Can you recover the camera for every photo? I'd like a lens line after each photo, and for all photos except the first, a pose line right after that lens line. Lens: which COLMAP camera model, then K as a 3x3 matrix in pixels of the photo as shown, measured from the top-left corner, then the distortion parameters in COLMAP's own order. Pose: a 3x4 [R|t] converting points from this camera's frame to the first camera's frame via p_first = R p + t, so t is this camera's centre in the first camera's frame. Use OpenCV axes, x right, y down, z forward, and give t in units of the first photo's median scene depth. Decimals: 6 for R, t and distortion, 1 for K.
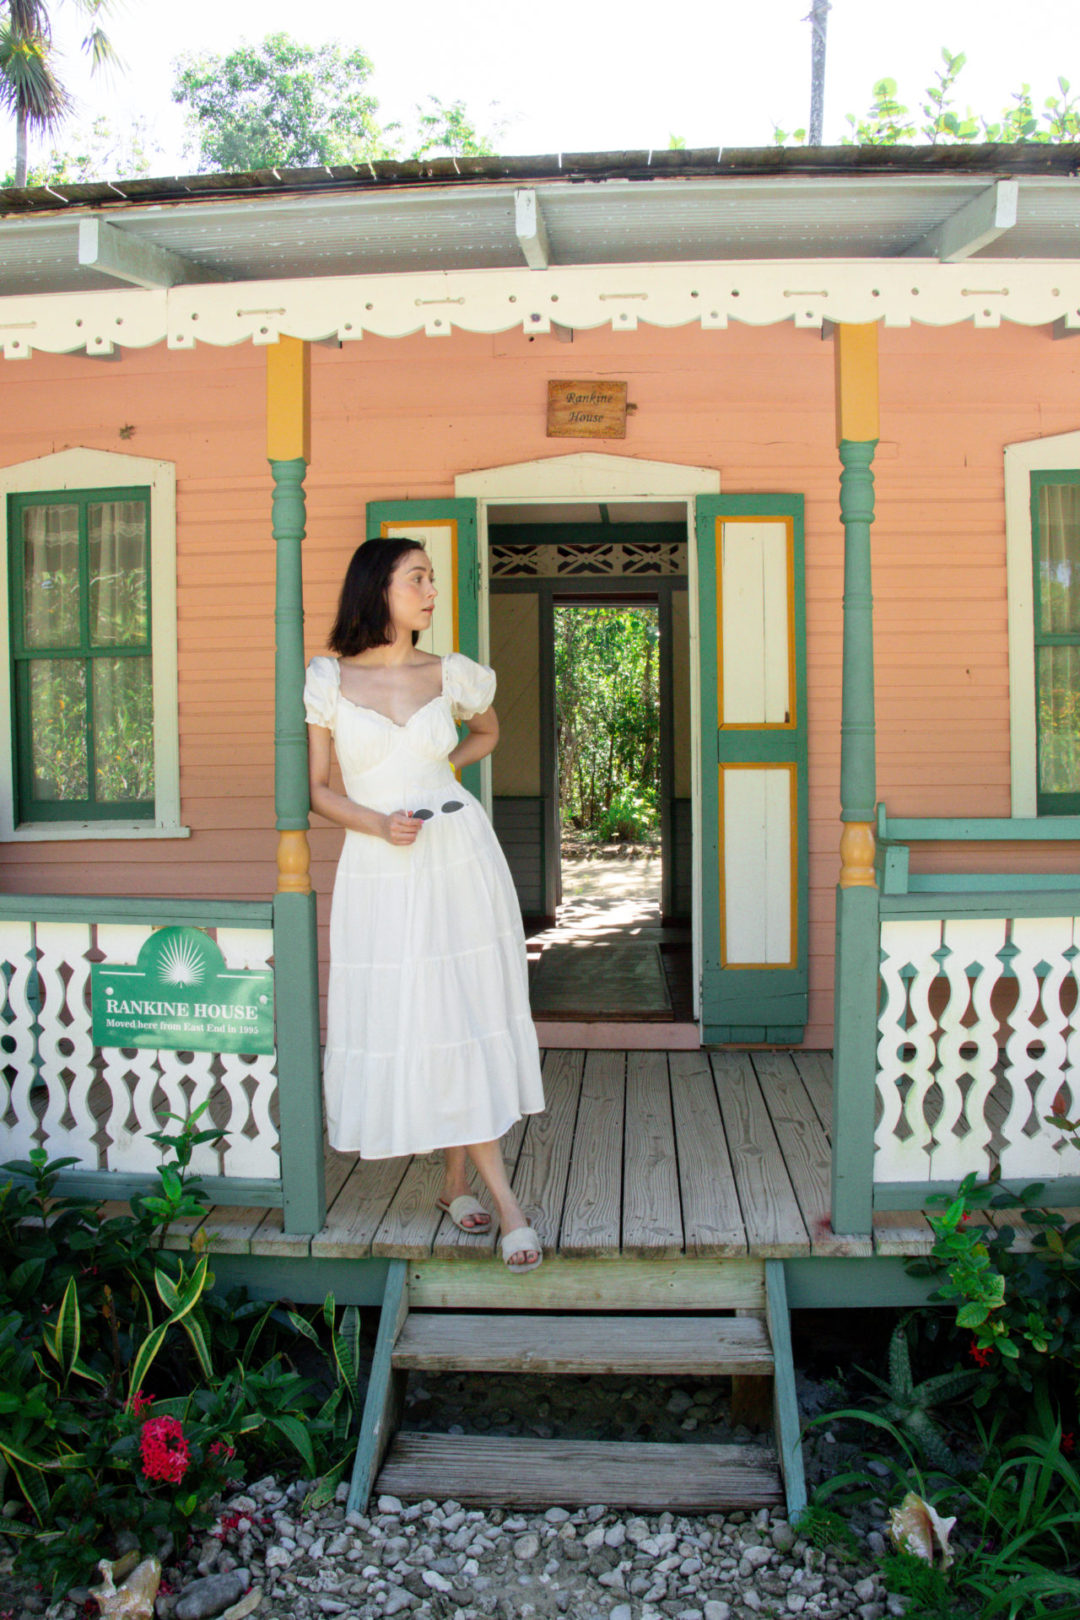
lens RADIAL K [[1811.6, 0, 531.1], [0, 1811.6, 825.4], [0, 0, 1]] dist [-0.069157, 0.314024]
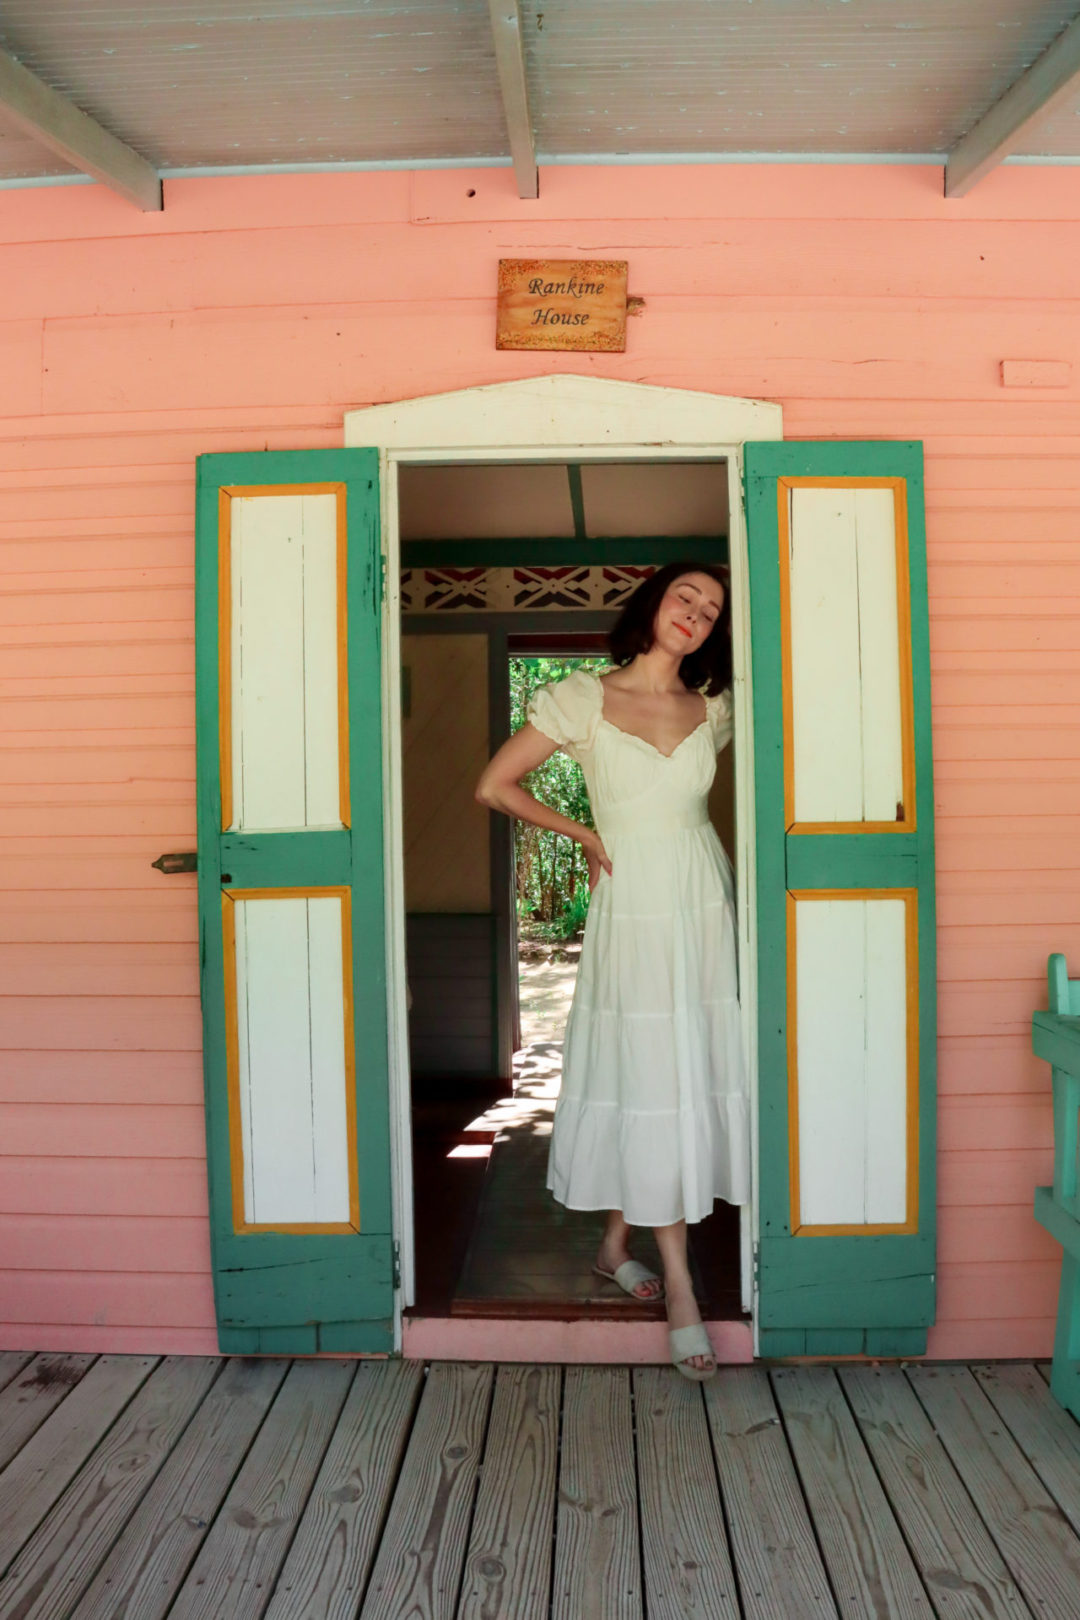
lens RADIAL K [[1811.6, 0, 531.1], [0, 1811.6, 825.4], [0, 0, 1]] dist [-0.069157, 0.314024]
pose [[0.999716, -0.001388, 0.023811, 0.005740], [0.002382, 0.999125, -0.041761, -0.030151], [-0.023732, 0.041806, 0.998844, 0.400736]]
